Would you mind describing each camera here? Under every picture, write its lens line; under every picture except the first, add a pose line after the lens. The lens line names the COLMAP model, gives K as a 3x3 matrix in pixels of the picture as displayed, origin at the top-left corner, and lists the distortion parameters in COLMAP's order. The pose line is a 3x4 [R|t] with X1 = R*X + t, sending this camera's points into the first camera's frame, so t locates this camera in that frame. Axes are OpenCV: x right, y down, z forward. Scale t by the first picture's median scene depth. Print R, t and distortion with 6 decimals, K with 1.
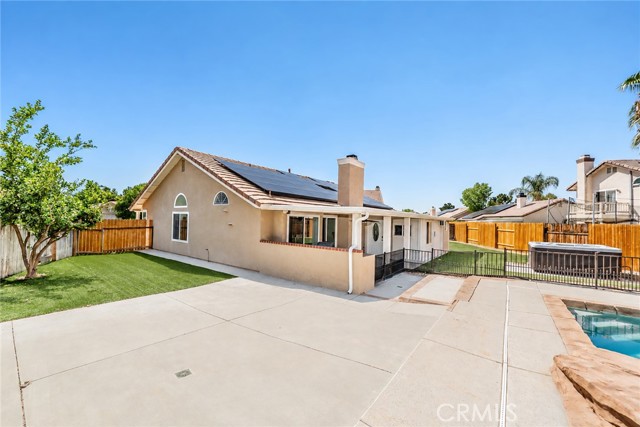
lens RADIAL K [[248.4, 0, 319.0], [0, 248.4, 211.2], [0, 0, 1]] dist [-0.006543, 0.000154]
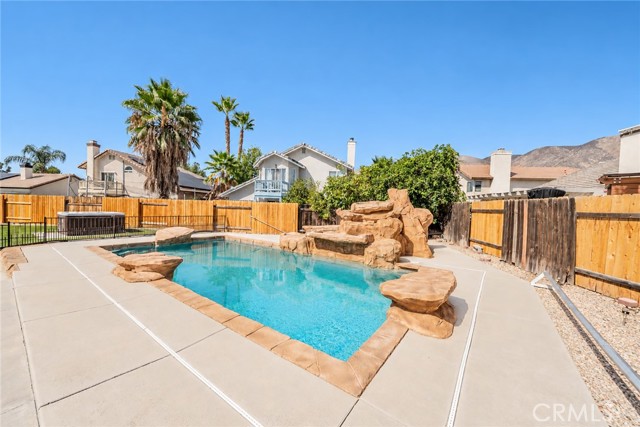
lens RADIAL K [[248.4, 0, 318.3], [0, 248.4, 211.6], [0, 0, 1]] dist [-0.006543, 0.000154]
pose [[-0.026359, -0.044376, 0.998667, -0.183306], [-0.063271, 0.997085, 0.042635, -0.001117], [-0.997648, -0.062063, -0.029090, -0.091759]]
